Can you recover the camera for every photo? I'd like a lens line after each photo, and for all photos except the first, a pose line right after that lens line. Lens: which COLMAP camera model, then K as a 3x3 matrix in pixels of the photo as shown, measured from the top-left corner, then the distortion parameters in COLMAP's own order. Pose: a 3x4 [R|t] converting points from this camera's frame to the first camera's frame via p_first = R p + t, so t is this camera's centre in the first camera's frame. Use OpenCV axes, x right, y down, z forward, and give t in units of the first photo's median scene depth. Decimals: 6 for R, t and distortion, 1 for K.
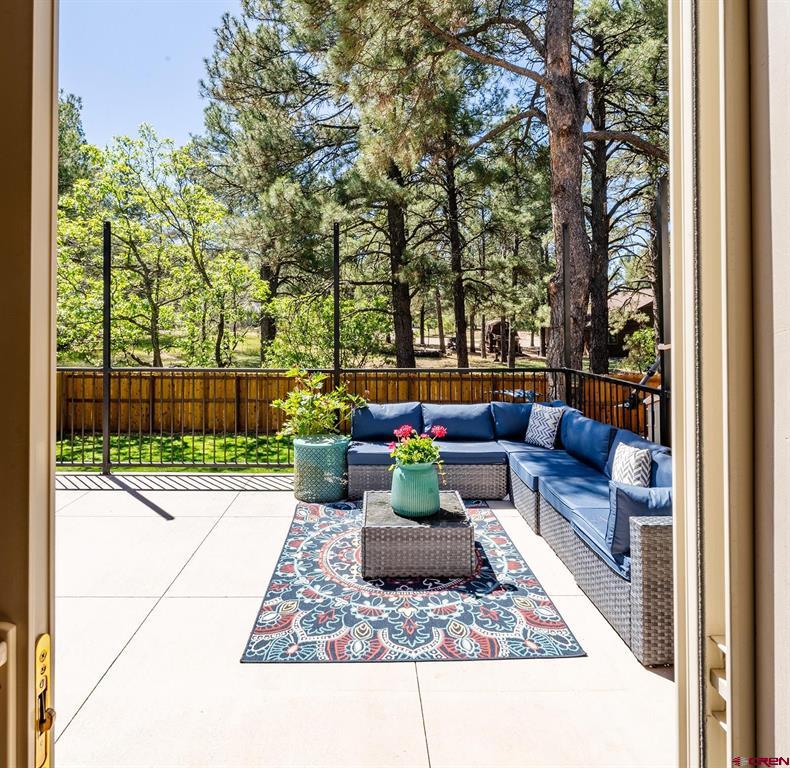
lens RADIAL K [[538.8, 0, 387.6], [0, 538.8, 312.5], [0, 0, 1]] dist [-0.004330, 0.004266]
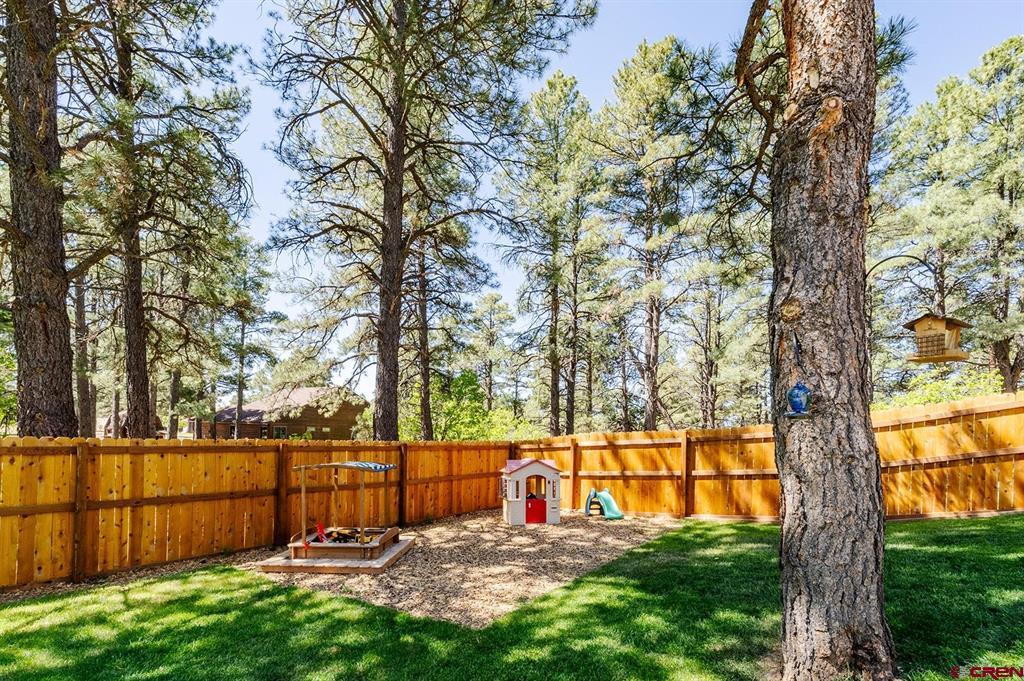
lens RADIAL K [[474.2, 0, 488.3], [0, 474.2, 418.3], [0, 0, 1]] dist [-0.007299, 0.002467]
pose [[0.624152, 0.040431, 0.780256, -0.173489], [-0.026872, 0.999180, -0.030279, 0.482642], [-0.780841, -0.002068, 0.624727, 2.582603]]
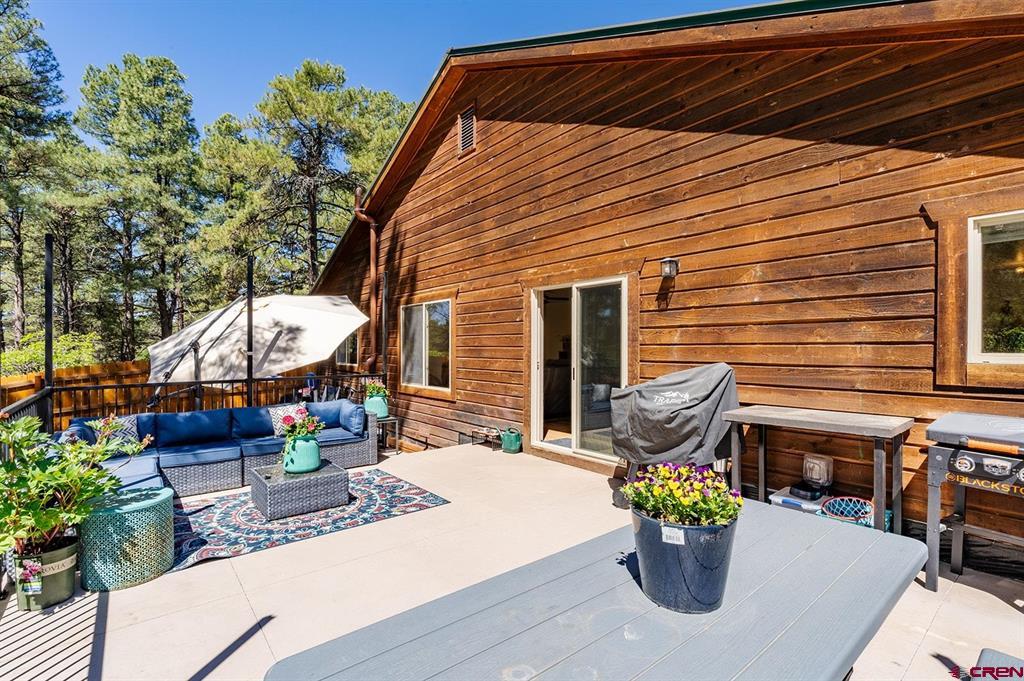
lens RADIAL K [[474.2, 0, 516.3], [0, 474.2, 351.3], [0, 0, 1]] dist [-0.007299, 0.002467]
pose [[-0.622063, -0.010480, 0.782897, -1.345999], [-0.009129, 0.999940, 0.006132, 0.044995], [-0.782914, -0.003333, -0.622121, 1.415278]]
